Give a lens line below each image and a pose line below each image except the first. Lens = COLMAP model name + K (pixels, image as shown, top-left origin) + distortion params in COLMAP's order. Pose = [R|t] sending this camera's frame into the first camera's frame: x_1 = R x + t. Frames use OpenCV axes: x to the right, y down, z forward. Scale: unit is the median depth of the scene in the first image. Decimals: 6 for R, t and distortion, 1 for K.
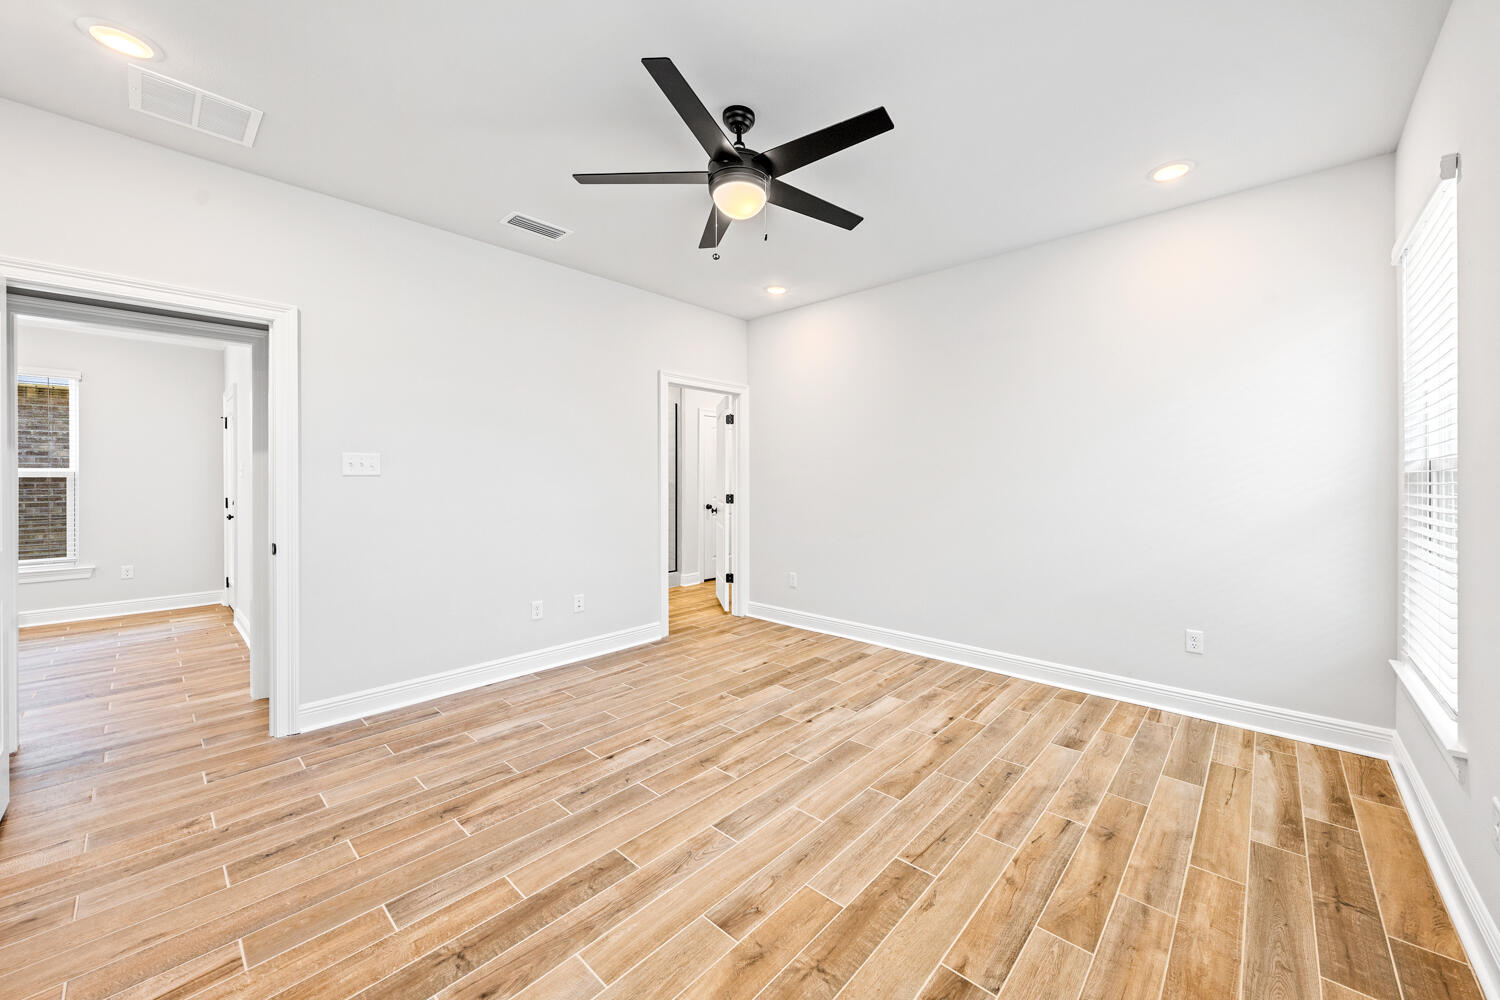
lens RADIAL K [[548.6, 0, 789.4], [0, 548.6, 483.3], [0, 0, 1]] dist [0.000404, -0.000073]
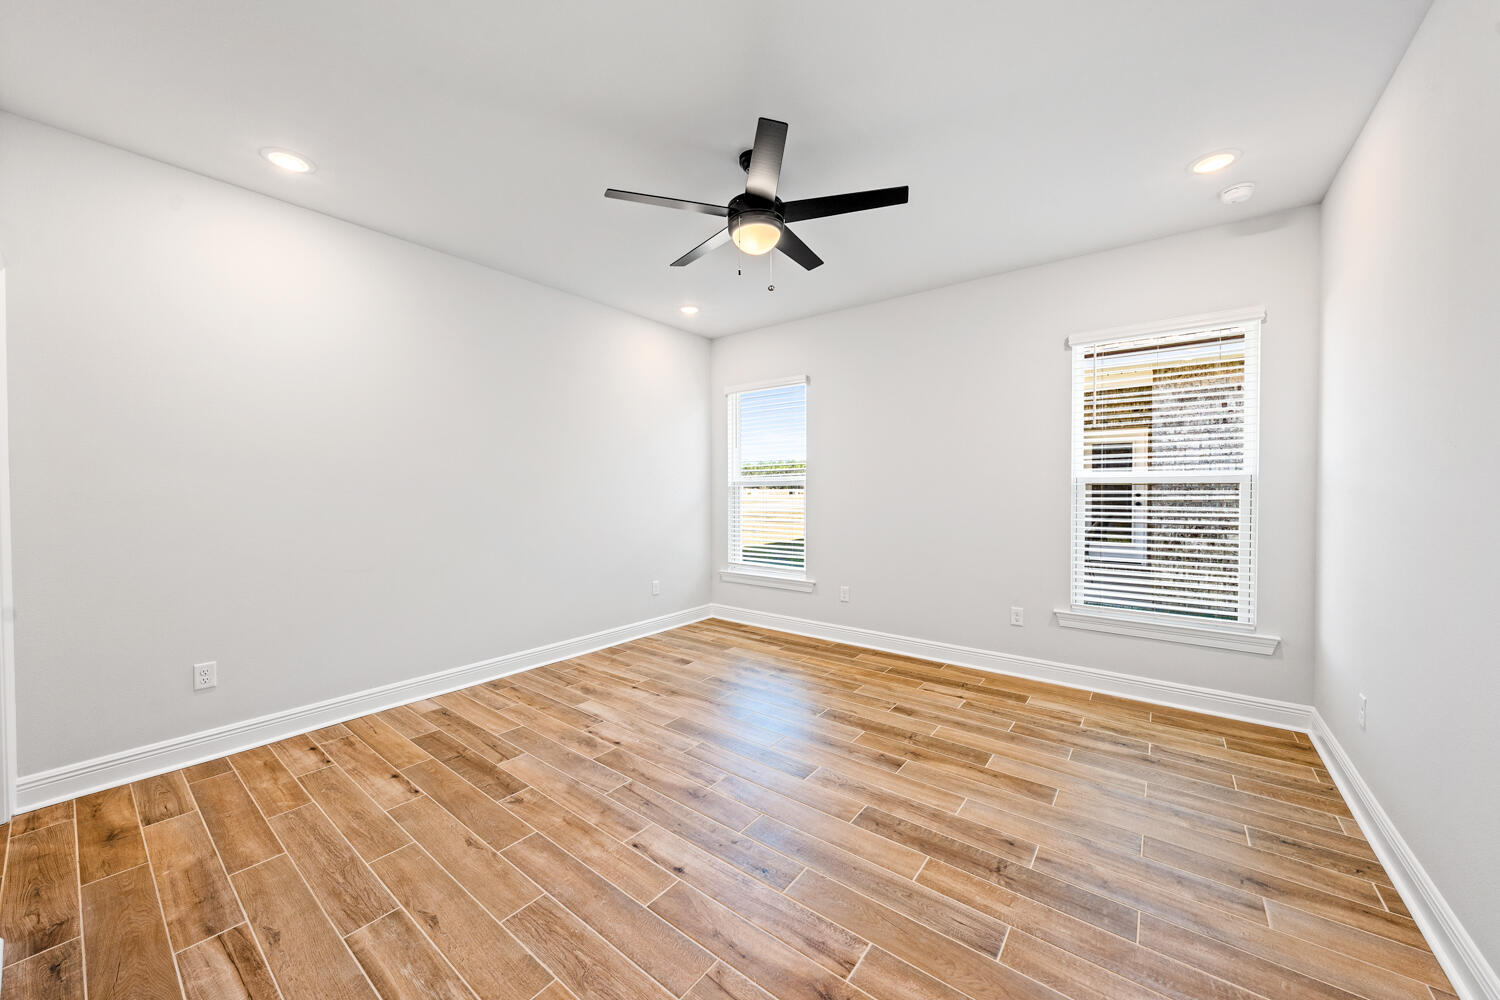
lens RADIAL K [[548.6, 0, 739.6], [0, 548.6, 494.5], [0, 0, 1]] dist [0.000404, -0.000073]
pose [[-0.041030, -0.009630, 0.999111, -0.983712], [0.008968, 0.999910, 0.010006, -0.003022], [-0.999118, 0.009370, -0.040940, 0.885464]]
